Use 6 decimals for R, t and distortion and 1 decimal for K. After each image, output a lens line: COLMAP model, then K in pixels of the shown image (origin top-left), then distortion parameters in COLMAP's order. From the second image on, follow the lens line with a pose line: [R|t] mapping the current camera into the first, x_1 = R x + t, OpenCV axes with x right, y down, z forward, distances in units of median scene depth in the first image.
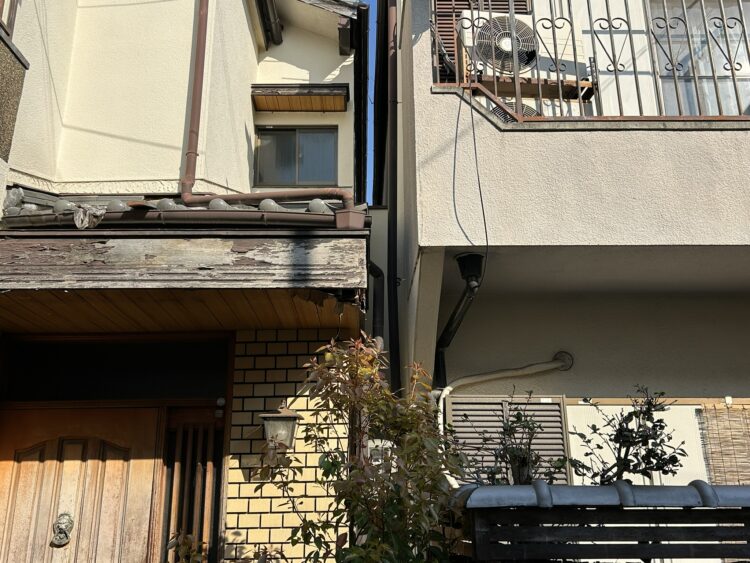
lens RADIAL K [[721.0, 0, 375.0], [0, 721.0, 281.5], [0, 0, 1]] dist [0.119608, -0.246297]
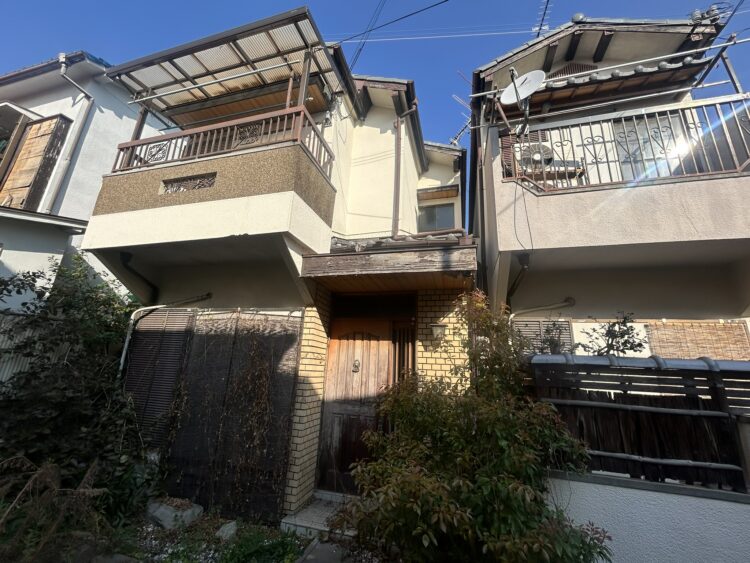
lens RADIAL K [[303.5, 0, 376.4], [0, 303.5, 283.3], [0, 0, 1]] dist [-0.000614, 0.000060]
pose [[0.957704, -0.025195, -0.286650, -0.033577], [0.034720, 0.998999, 0.028193, 0.010838], [0.285653, -0.036953, 0.957620, -0.019358]]
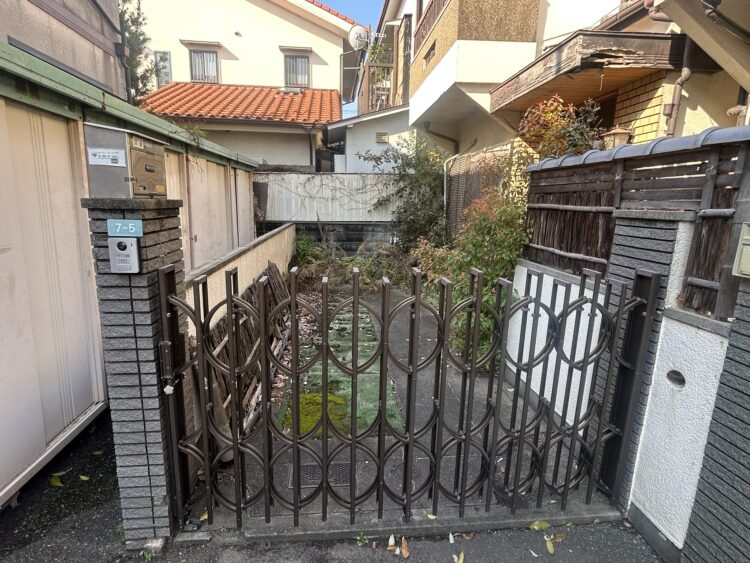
lens RADIAL K [[411.4, 0, 375.0], [0, 411.4, 281.5], [0, 0, 1]] dist [-0.001043, -0.000265]
pose [[0.092563, 0.200154, -0.975382, 0.921195], [0.286061, 0.932945, 0.218593, 0.125088], [0.953730, -0.299253, 0.029100, 0.227946]]
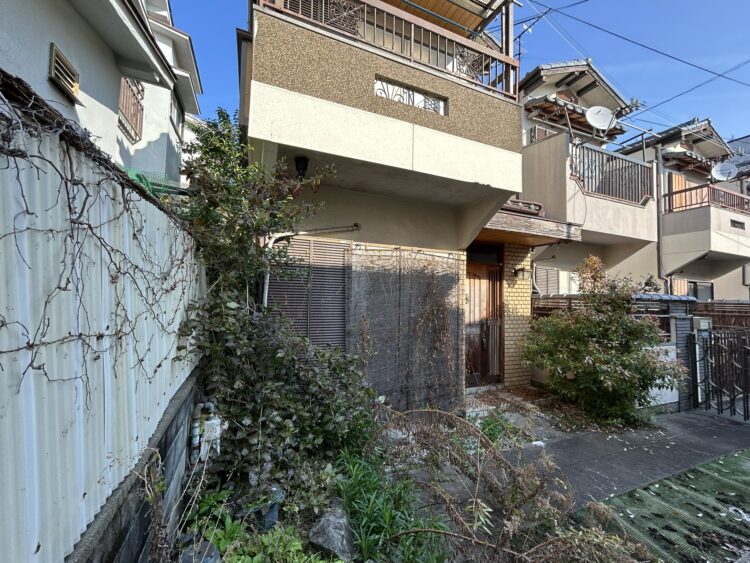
lens RADIAL K [[303.5, 0, 376.4], [0, 303.5, 283.3], [0, 0, 1]] dist [-0.000614, 0.000060]
pose [[0.925804, 0.045909, 0.375205, -1.263881], [-0.143316, 0.961120, 0.236027, 0.000533], [-0.349781, -0.272287, 0.896389, -0.078307]]
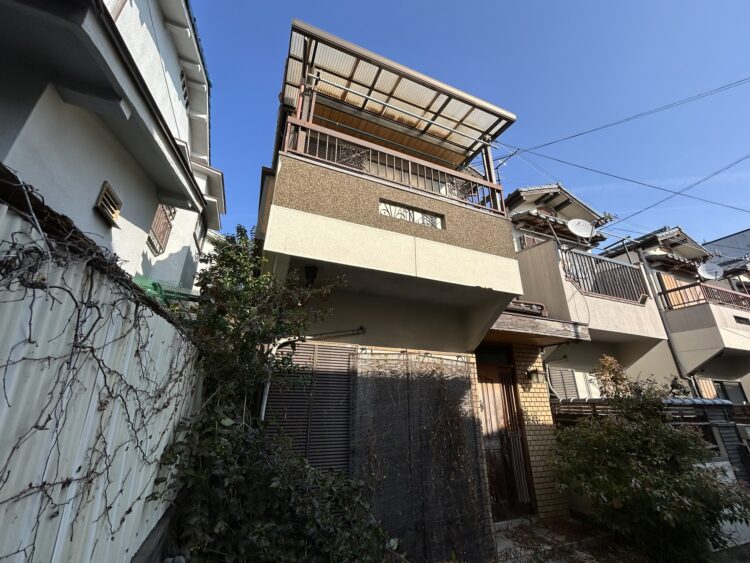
lens RADIAL K [[303.5, 0, 376.4], [0, 303.5, 283.3], [0, 0, 1]] dist [-0.000614, 0.000060]
pose [[0.929390, 0.149512, 0.337462, -1.272021], [-0.129189, 0.988221, -0.082033, -0.009105], [-0.345752, 0.032644, 0.937758, -0.059710]]
